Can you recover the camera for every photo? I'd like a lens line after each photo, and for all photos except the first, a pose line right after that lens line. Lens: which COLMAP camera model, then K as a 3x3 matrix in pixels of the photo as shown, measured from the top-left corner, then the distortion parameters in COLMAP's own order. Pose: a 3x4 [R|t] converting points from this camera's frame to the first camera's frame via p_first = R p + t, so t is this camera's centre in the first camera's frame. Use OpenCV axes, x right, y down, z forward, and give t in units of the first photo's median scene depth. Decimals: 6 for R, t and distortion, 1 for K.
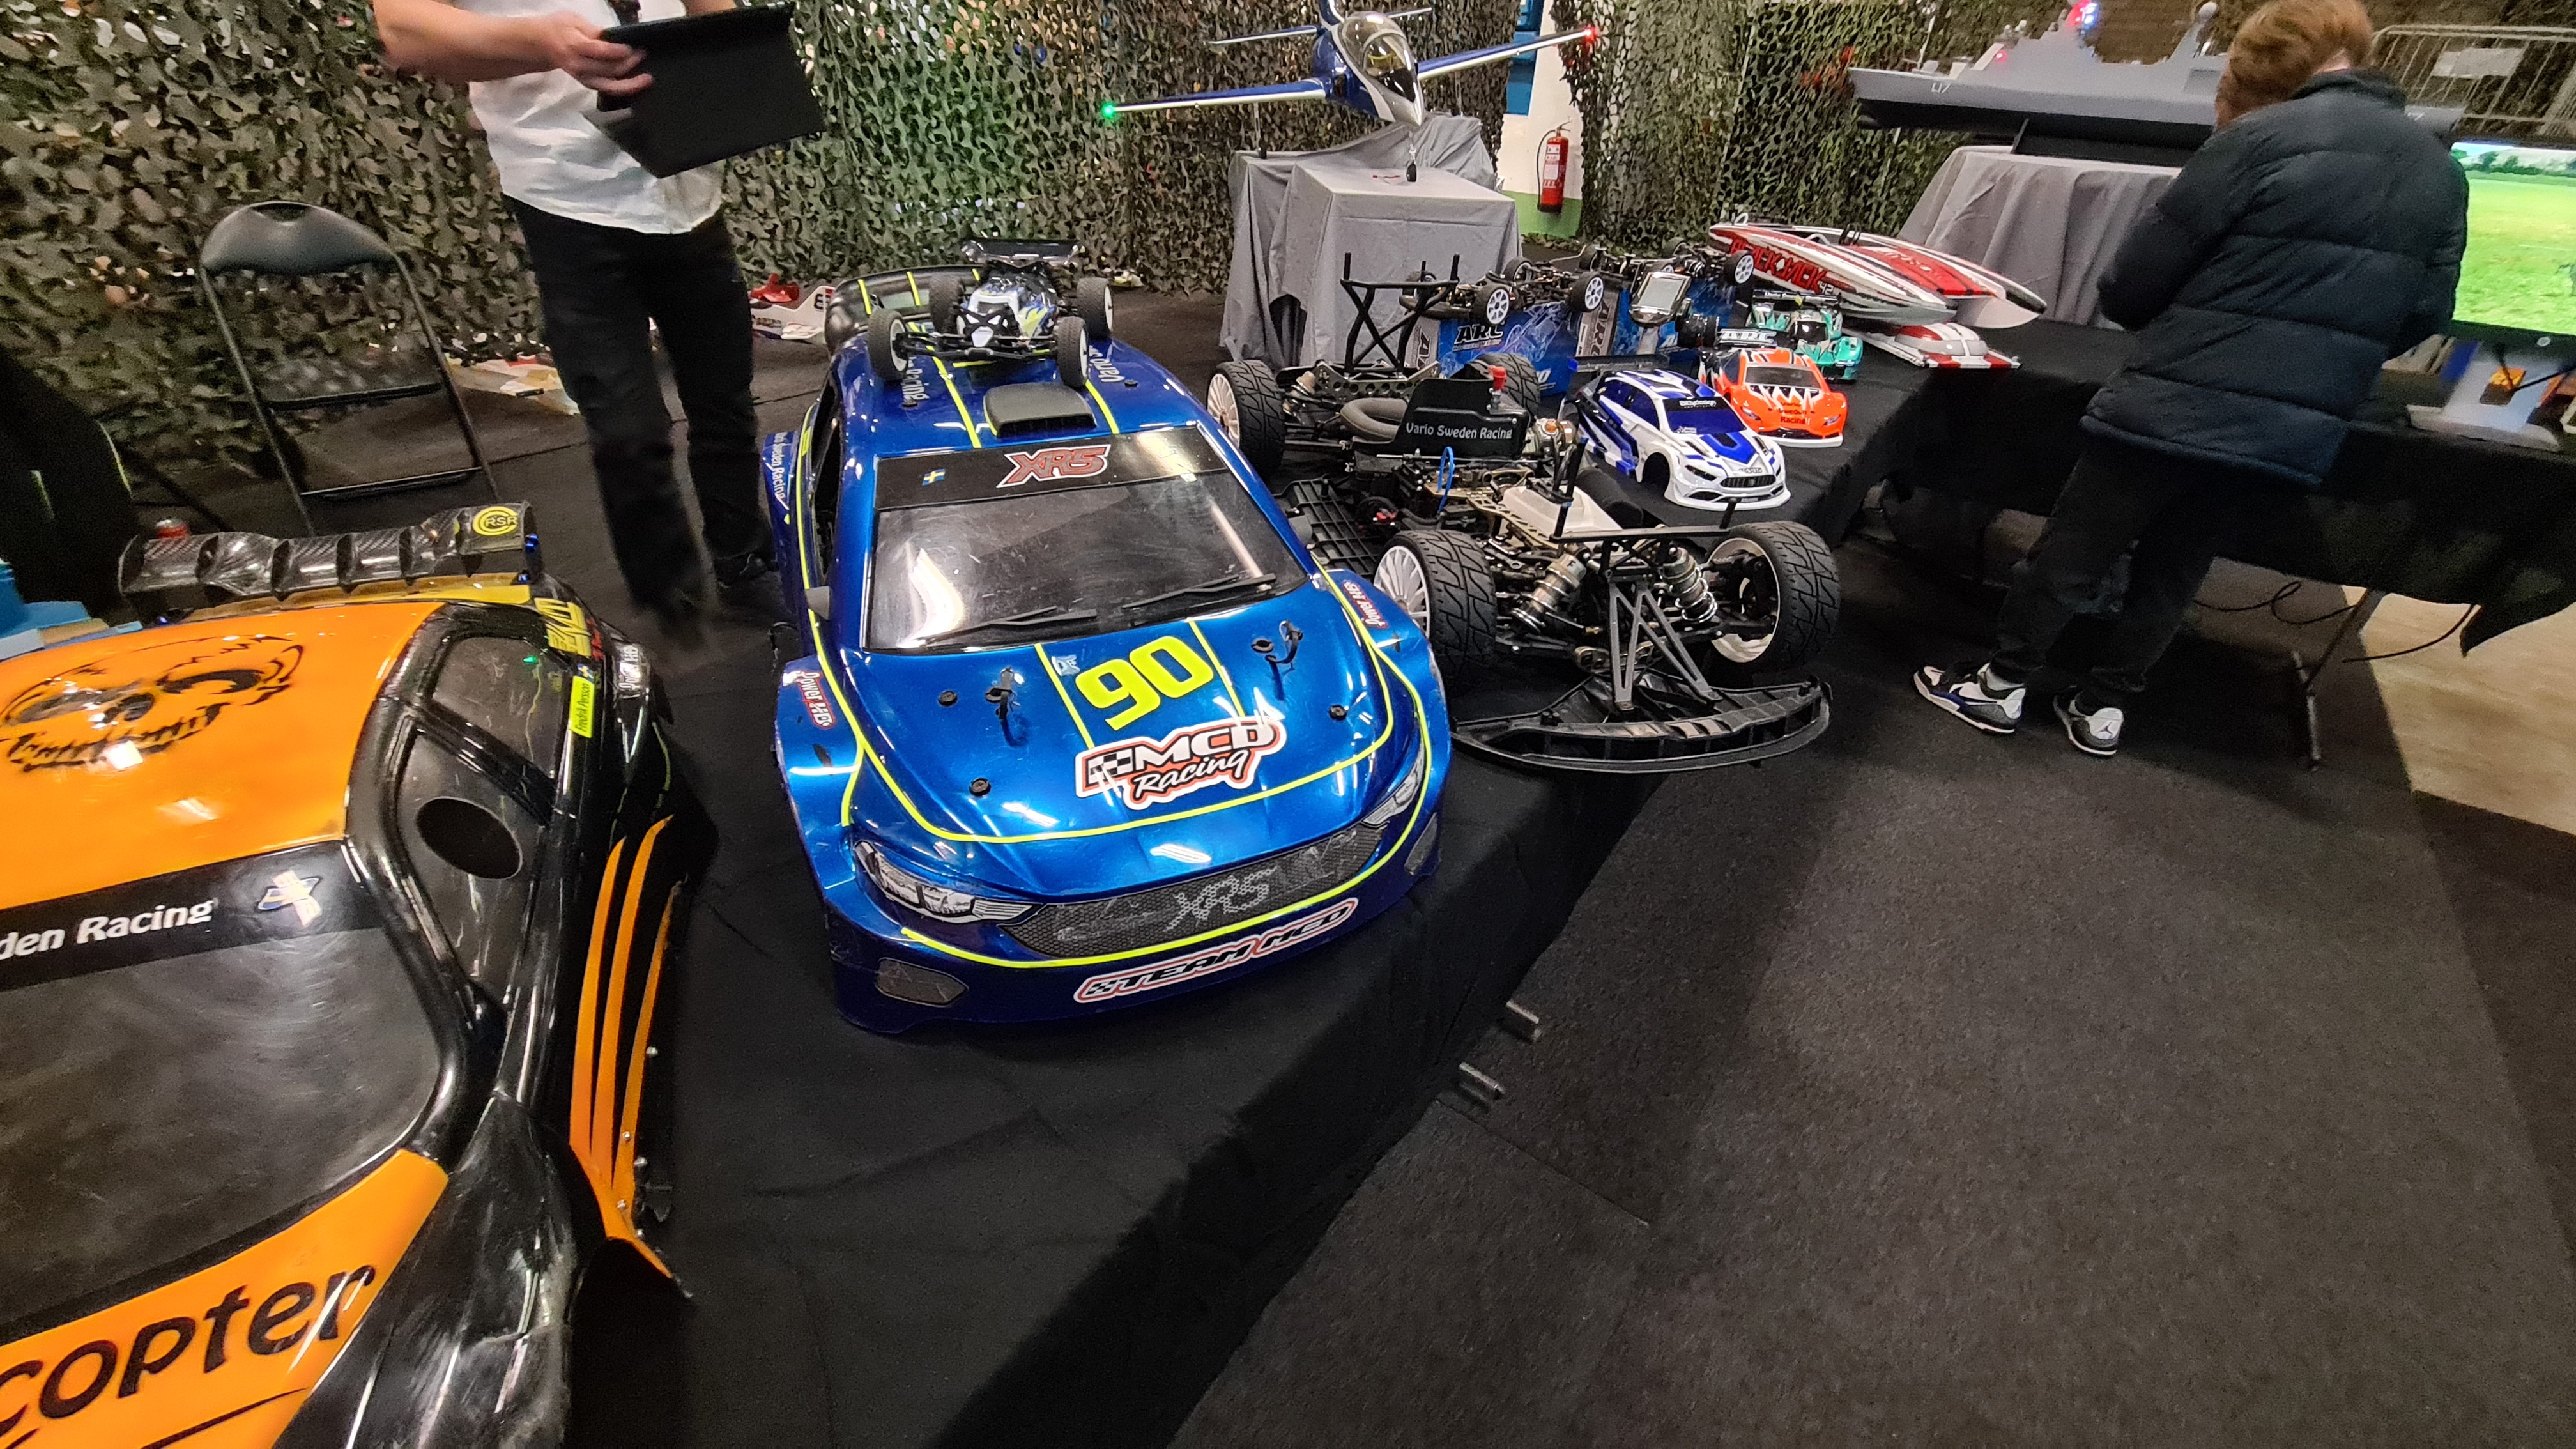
lens RADIAL K [[976.5, 0, 1286.8], [0, 976.5, 725.4], [0, 0, 1]] dist [0.000564, -0.001497]
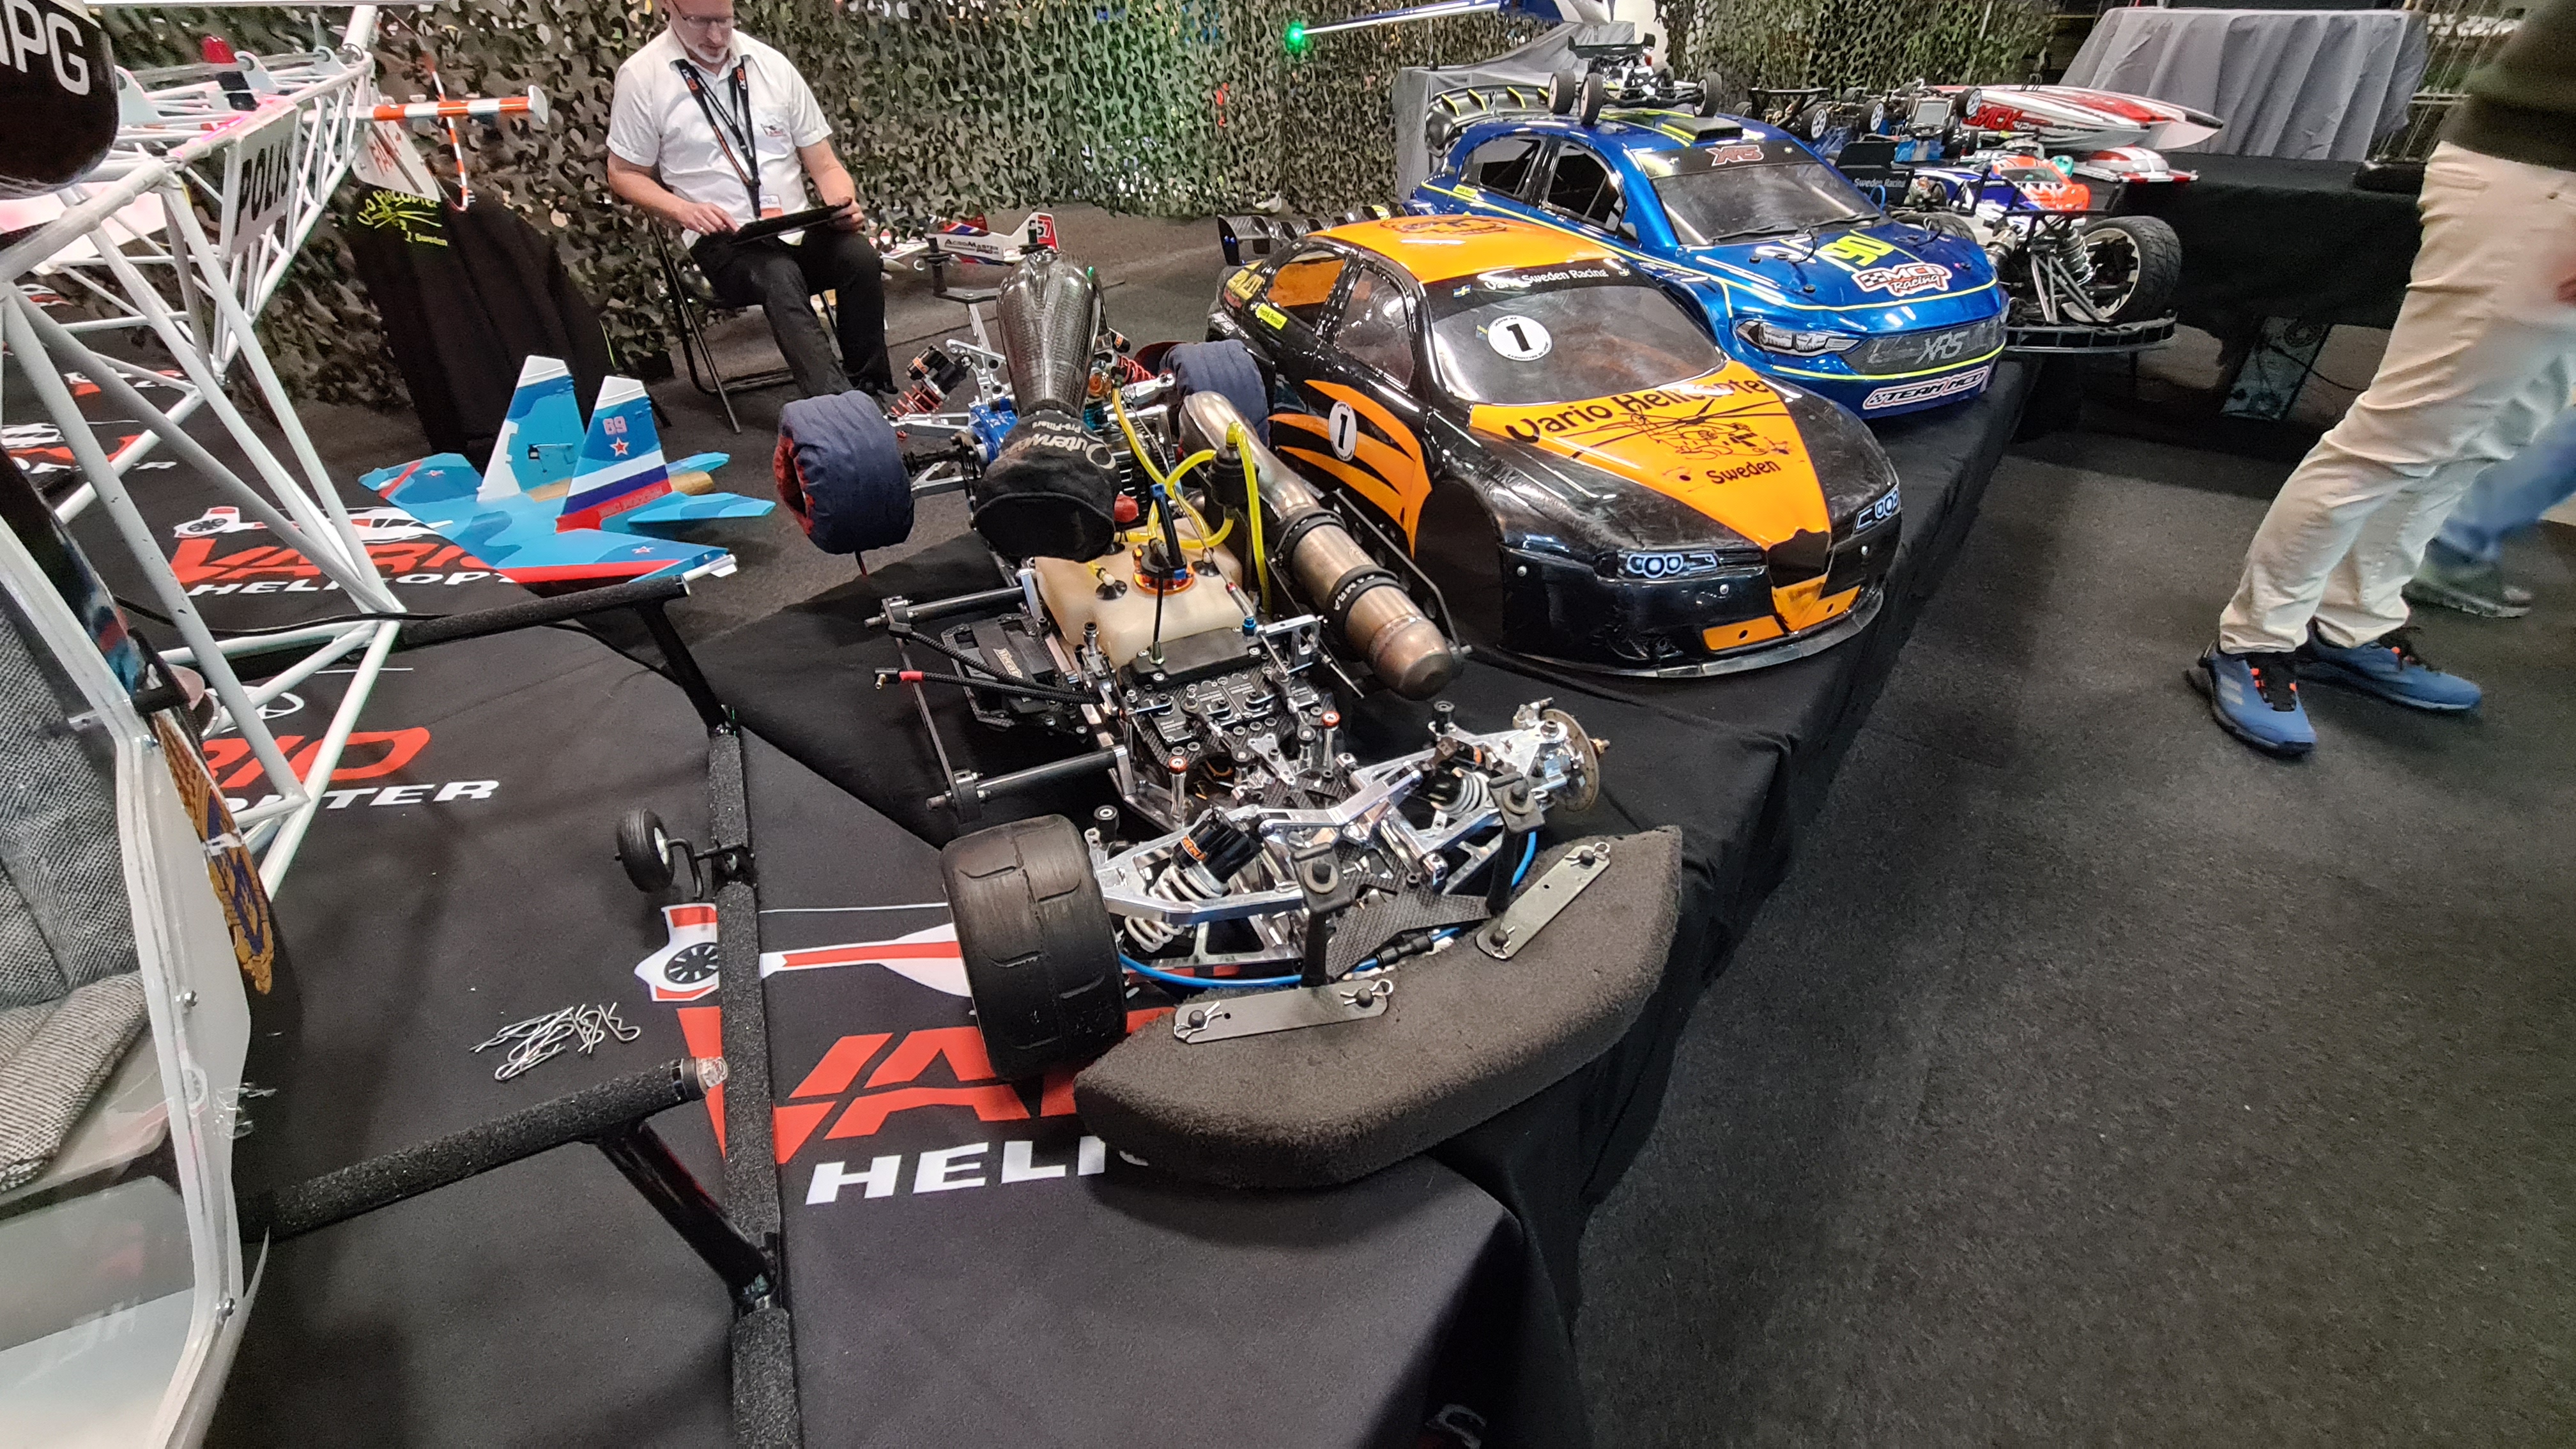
lens RADIAL K [[976.5, 0, 1290.5], [0, 976.5, 726.0], [0, 0, 1]] dist [0.000564, -0.001497]
pose [[0.998791, -0.040874, -0.027297, -0.195711], [0.041738, 0.998621, 0.031855, 0.120415], [0.025958, -0.032955, 0.999120, -0.134192]]
